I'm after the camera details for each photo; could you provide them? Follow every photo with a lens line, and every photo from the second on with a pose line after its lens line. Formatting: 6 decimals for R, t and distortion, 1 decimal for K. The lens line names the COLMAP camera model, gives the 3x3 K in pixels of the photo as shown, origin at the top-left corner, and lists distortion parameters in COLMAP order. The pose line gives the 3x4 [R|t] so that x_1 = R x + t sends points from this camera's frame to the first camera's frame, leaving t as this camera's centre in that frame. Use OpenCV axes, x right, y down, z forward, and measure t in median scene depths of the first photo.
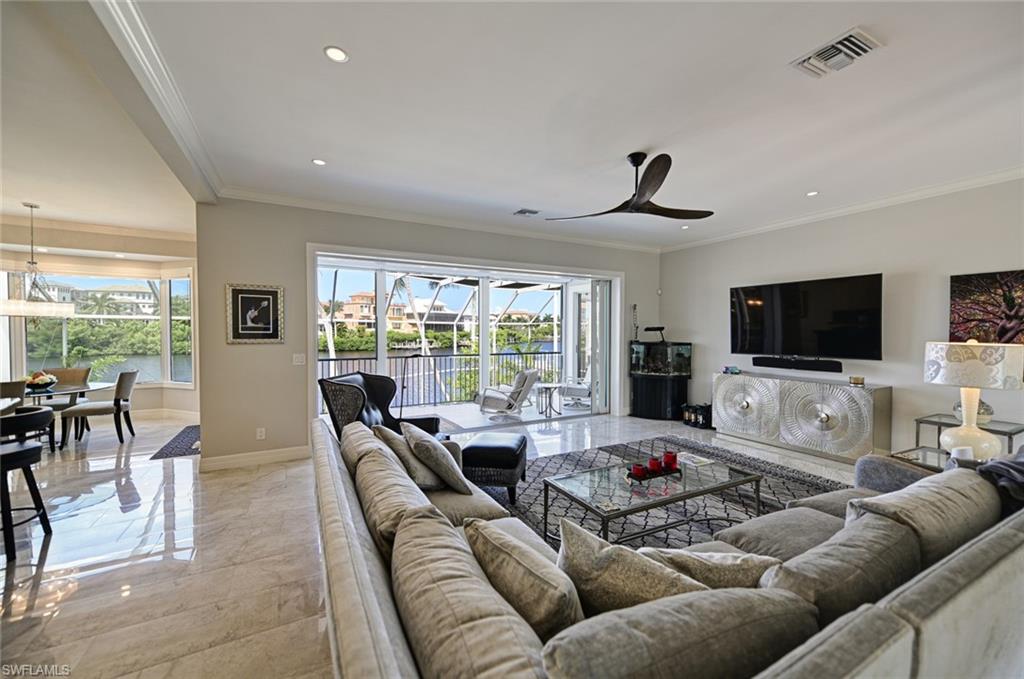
lens RADIAL K [[402.0, 0, 513.4], [0, 402.0, 341.3], [0, 0, 1]] dist [0.014376, 0.000307]
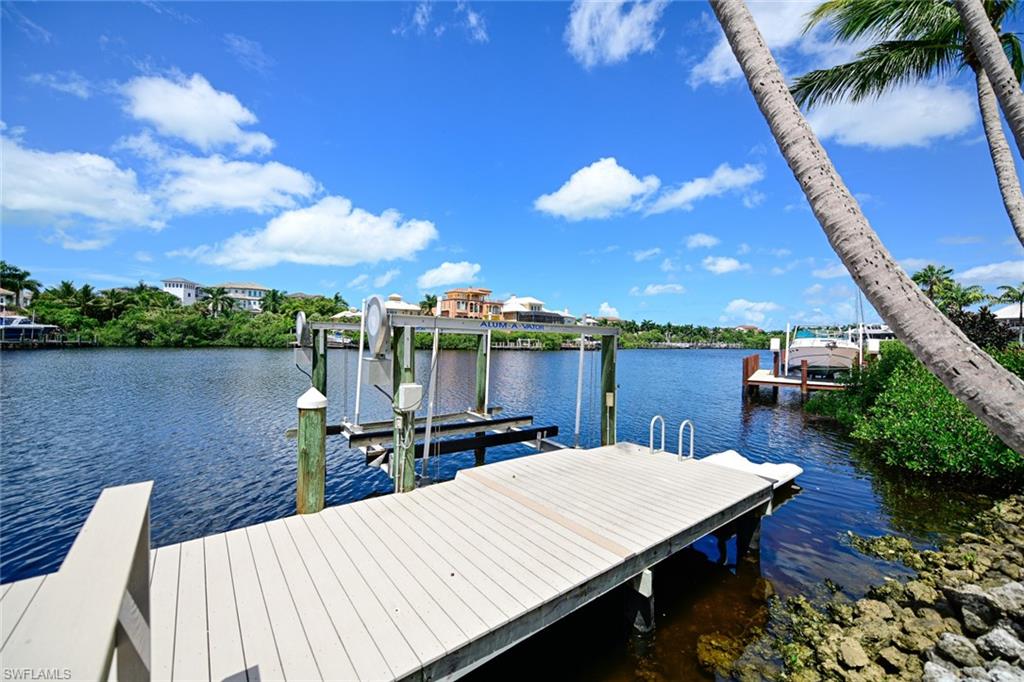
lens RADIAL K [[402.9, 0, 512.4], [0, 402.9, 346.9], [0, 0, 1]] dist [0.018018, -0.001065]
pose [[0.982706, 0.018394, -0.184256, -0.114287], [-0.020908, 0.999713, -0.011710, 0.030276], [0.183988, 0.015360, 0.982809, 0.163931]]
